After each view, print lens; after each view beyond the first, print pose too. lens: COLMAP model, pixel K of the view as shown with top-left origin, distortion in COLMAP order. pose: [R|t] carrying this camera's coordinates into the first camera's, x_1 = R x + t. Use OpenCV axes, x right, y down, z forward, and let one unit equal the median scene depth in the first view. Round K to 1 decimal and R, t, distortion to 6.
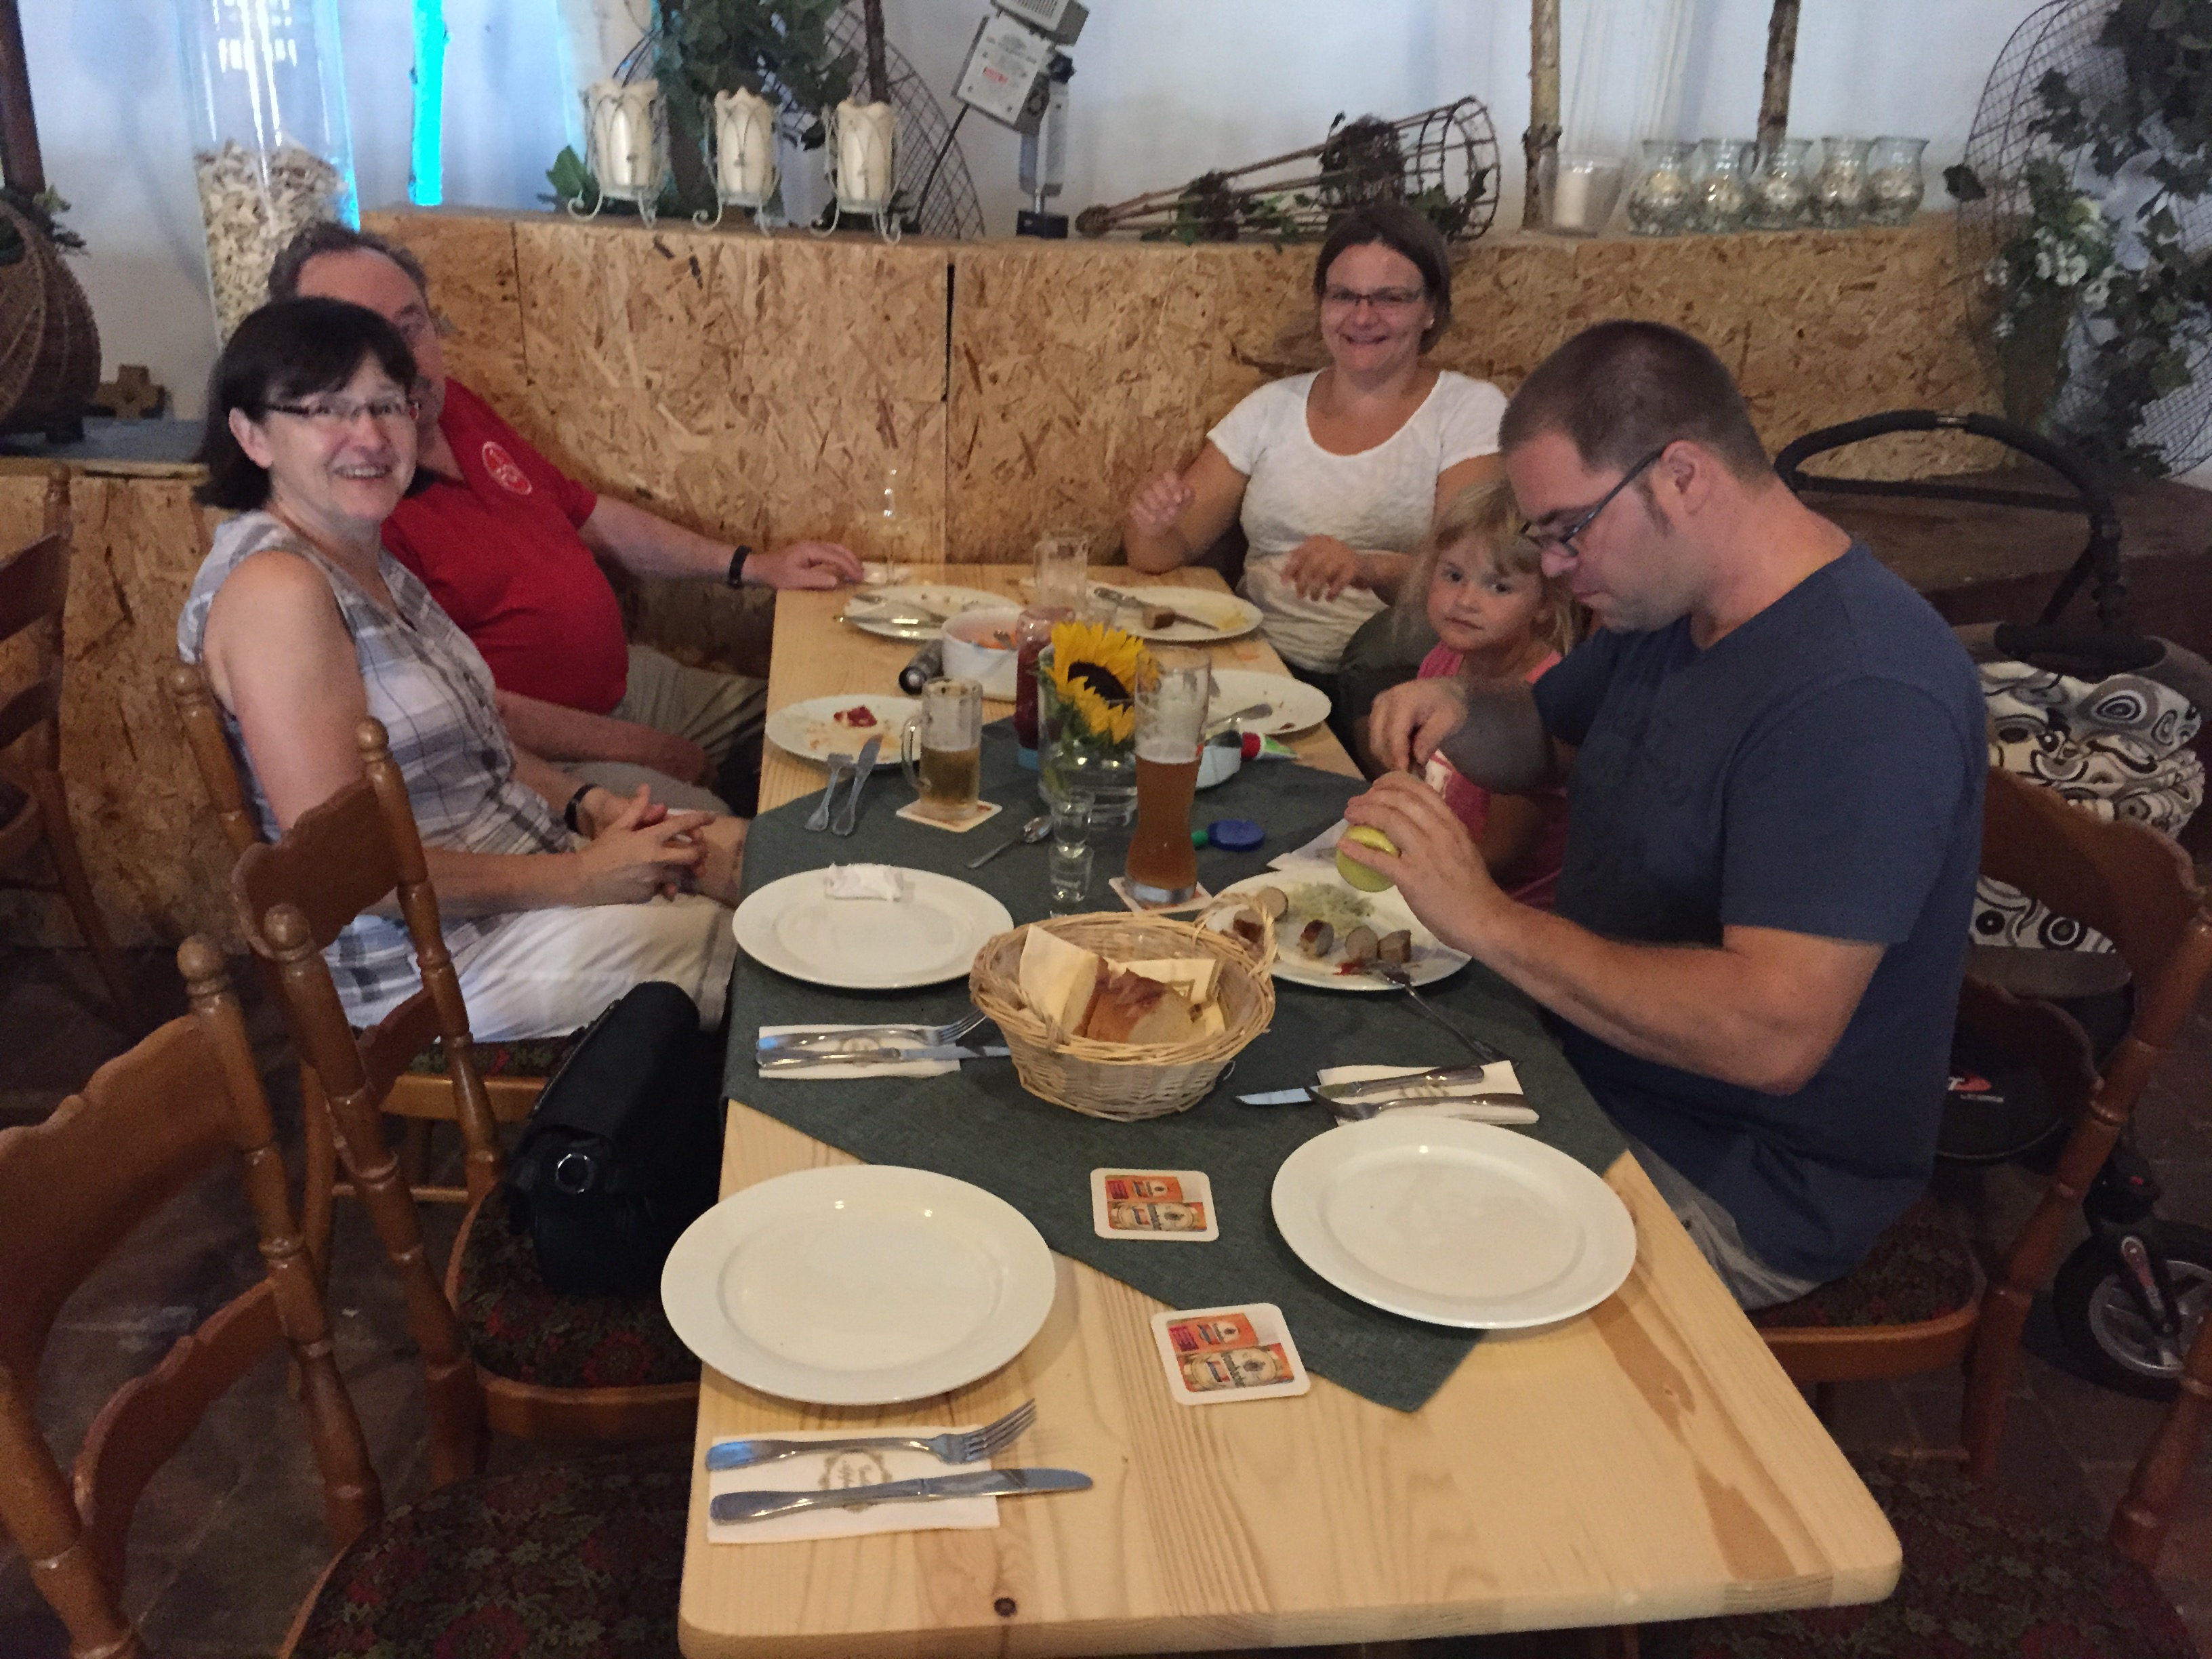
lens RADIAL K [[1899.6, 0, 1107.0], [0, 1899.6, 833.8], [0, 0, 1]] dist [0.093674, -0.124555]
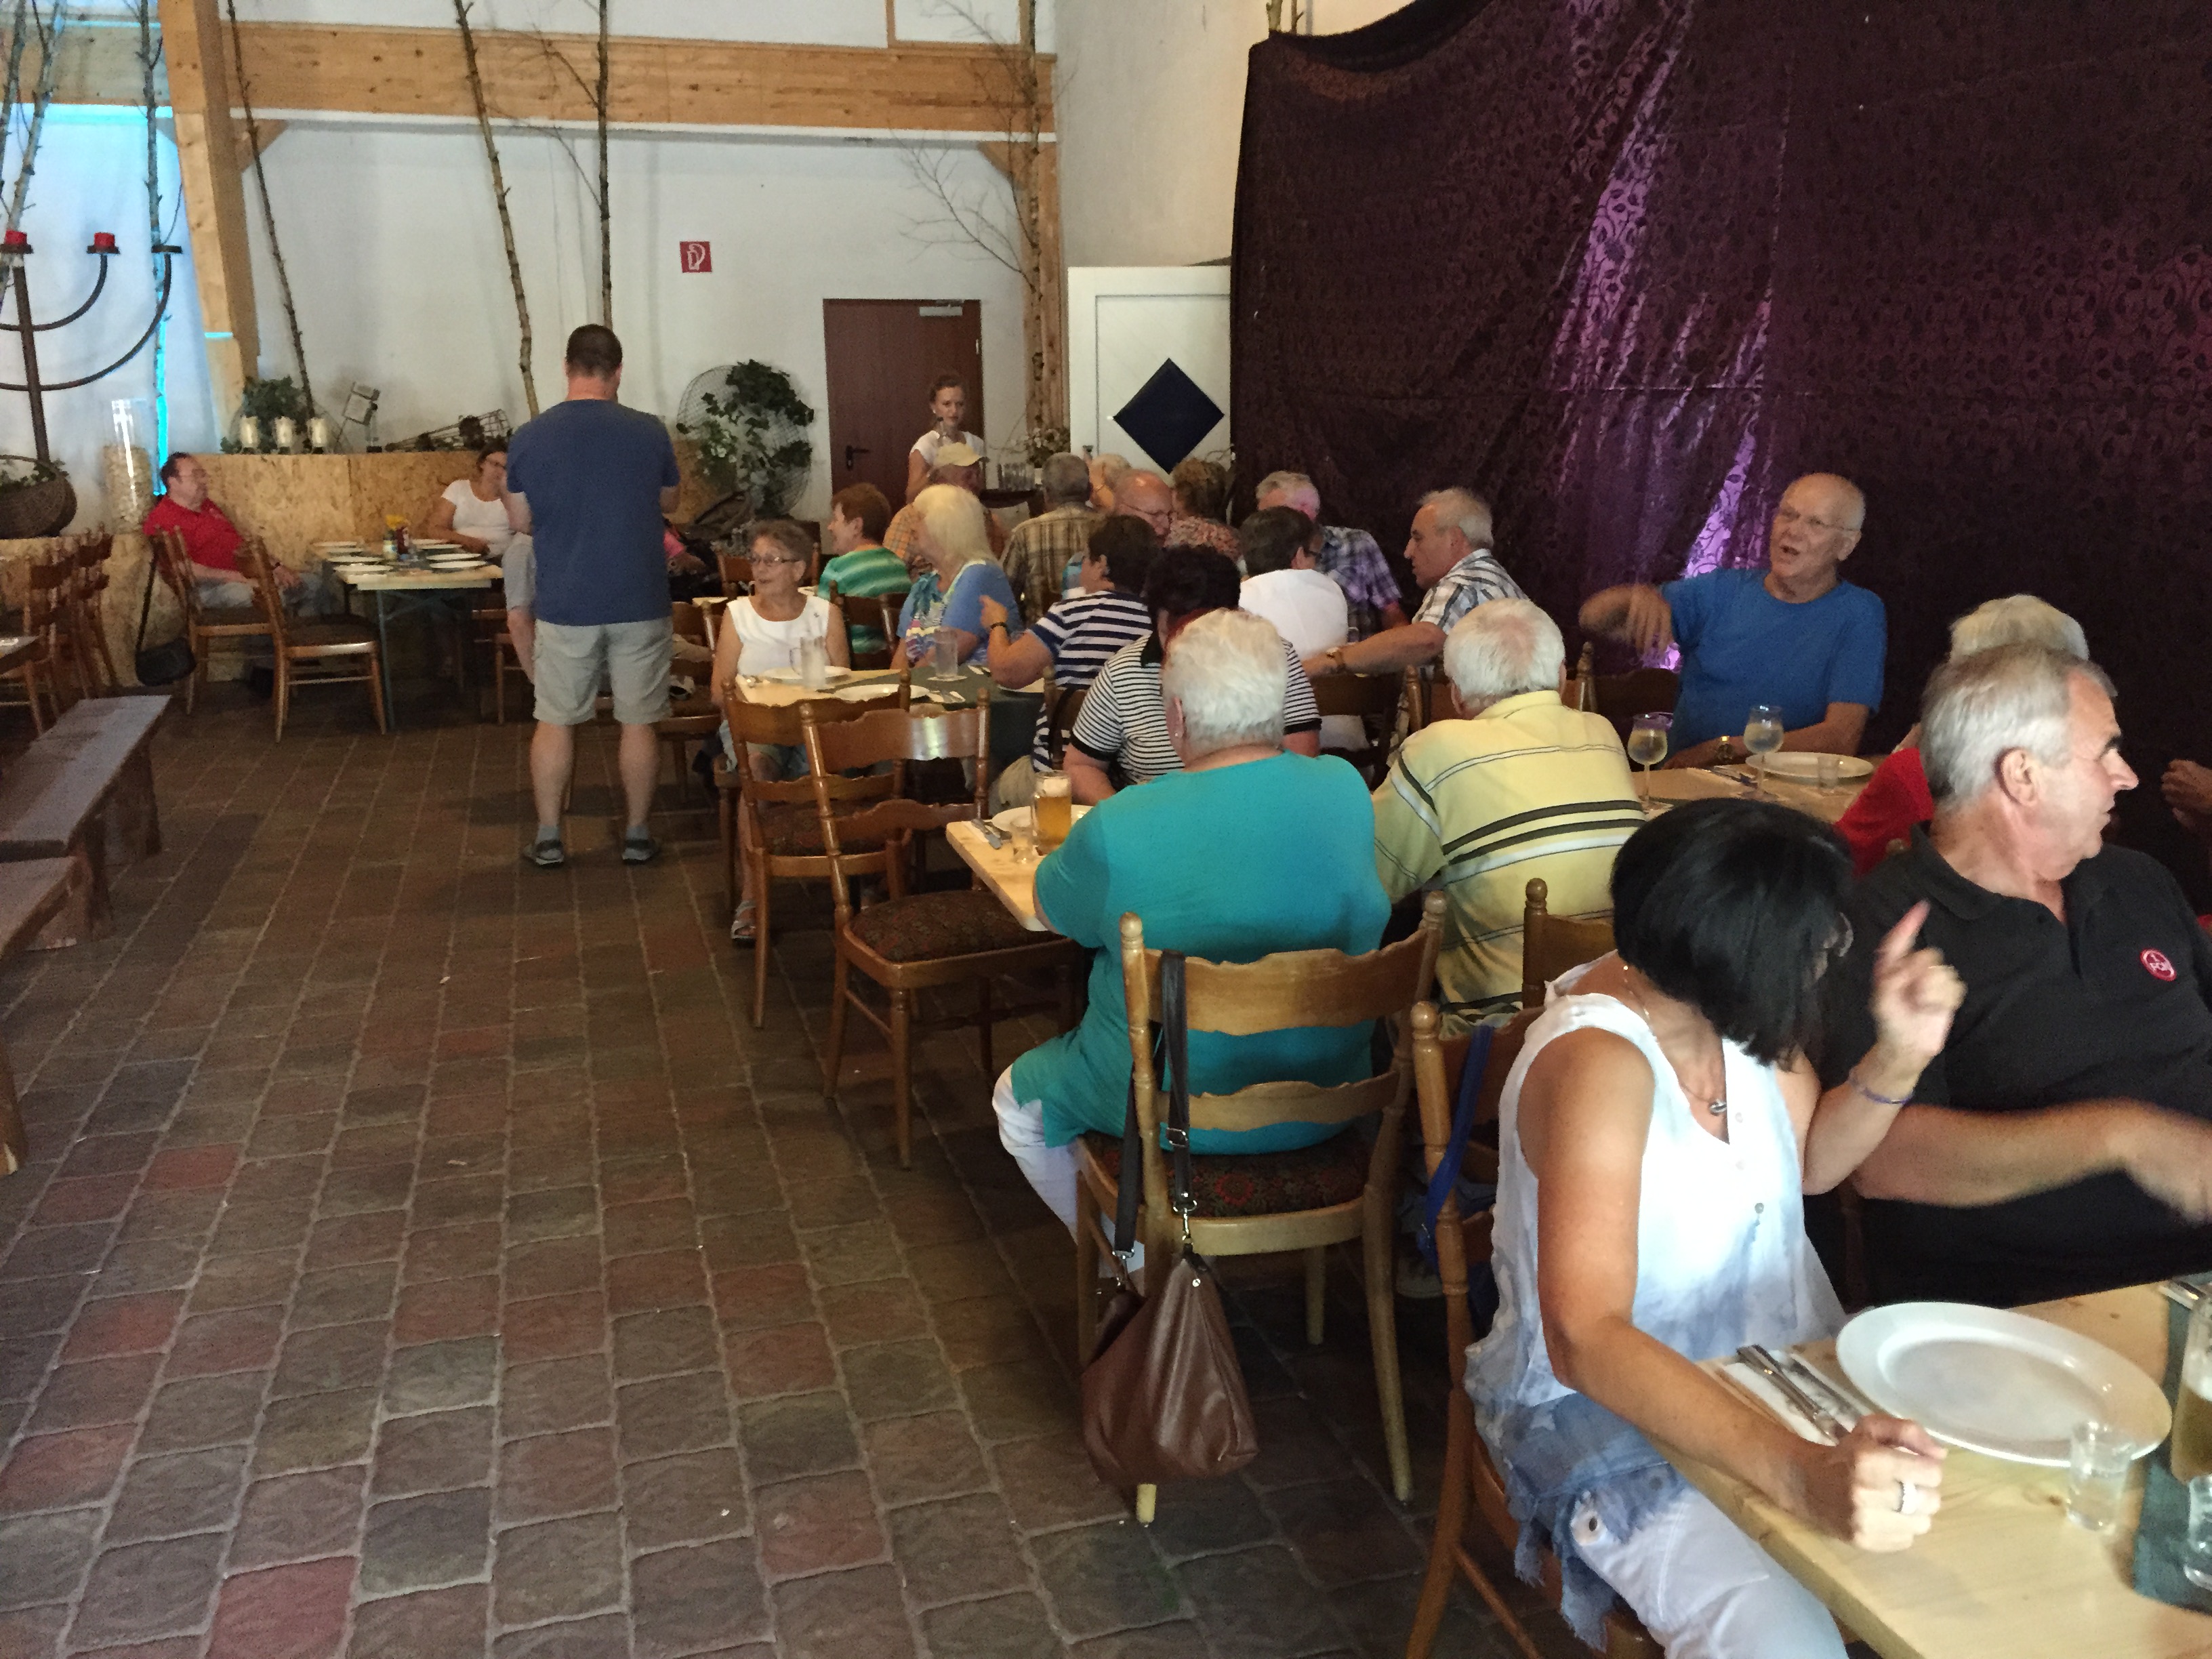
lens RADIAL K [[1899.6, 0, 1105.6], [0, 1899.6, 814.7], [0, 0, 1]] dist [0.093674, -0.124555]
pose [[0.944316, -0.125028, 0.304361, 0.075627], [0.173240, 0.975326, -0.136846, 1.060518], [-0.279742, 0.181953, 0.942676, -2.602733]]
